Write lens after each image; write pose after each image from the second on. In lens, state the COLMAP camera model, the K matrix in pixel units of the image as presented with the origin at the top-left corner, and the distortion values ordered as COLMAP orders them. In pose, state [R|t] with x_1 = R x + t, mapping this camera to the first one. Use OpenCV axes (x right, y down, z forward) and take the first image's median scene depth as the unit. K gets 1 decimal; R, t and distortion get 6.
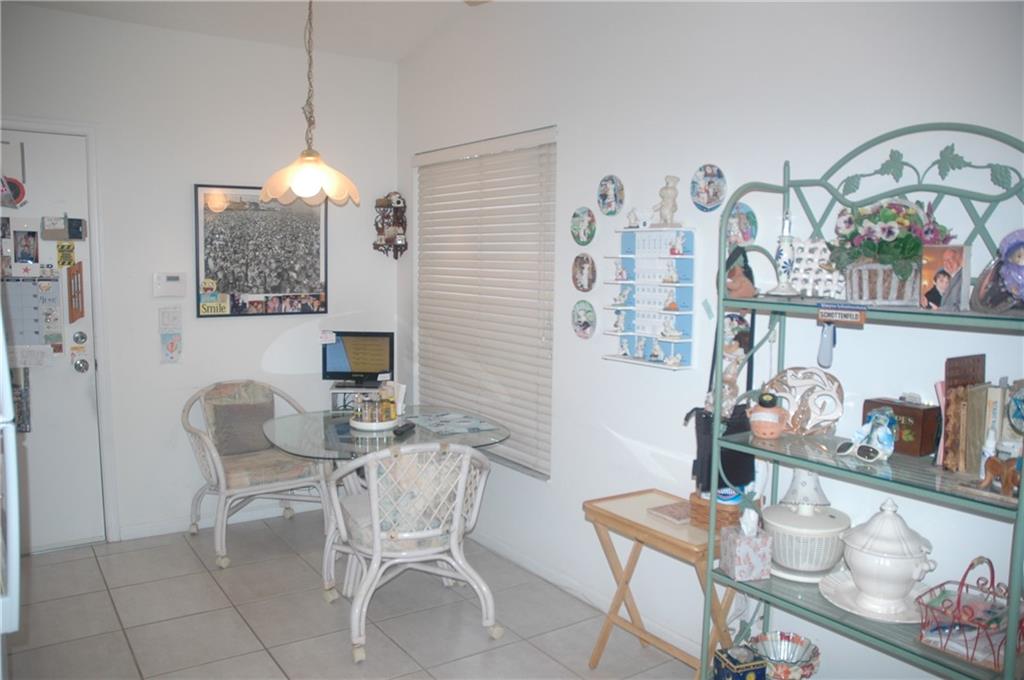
lens RADIAL K [[802.0, 0, 510.1], [0, 802.0, 336.7], [0, 0, 1]] dist [-0.153149, 0.124328]
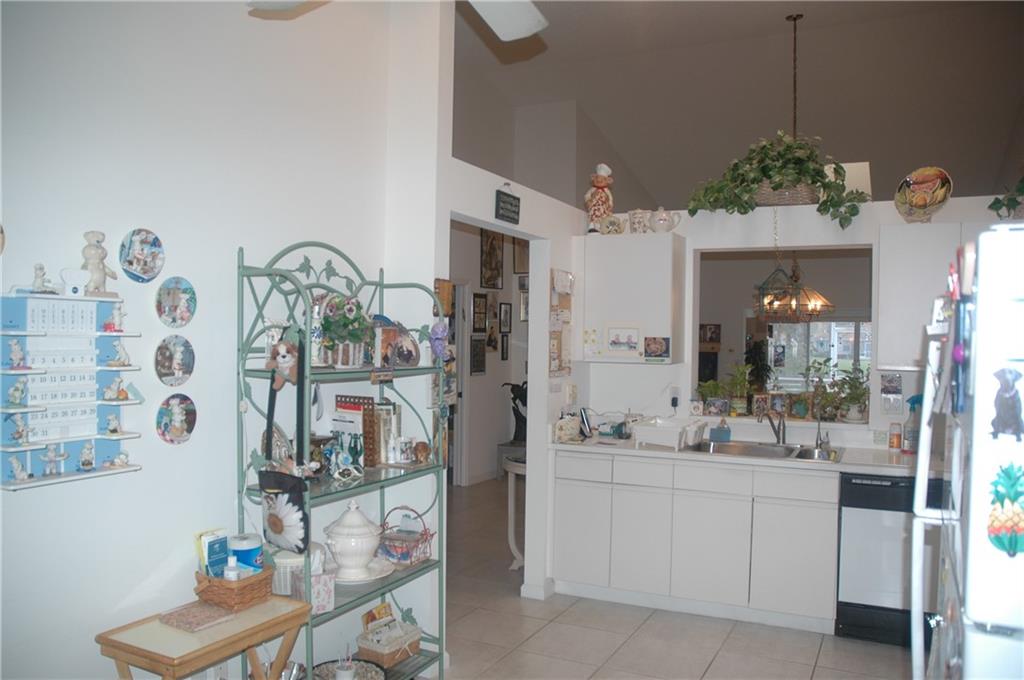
lens RADIAL K [[802.0, 0, 510.4], [0, 802.0, 343.1], [0, 0, 1]] dist [-0.153149, 0.124328]
pose [[-0.485011, -0.015938, 0.874363, -0.734149], [0.074780, 0.995416, 0.059625, -0.116418], [-0.871305, 0.094304, -0.481596, 1.110024]]
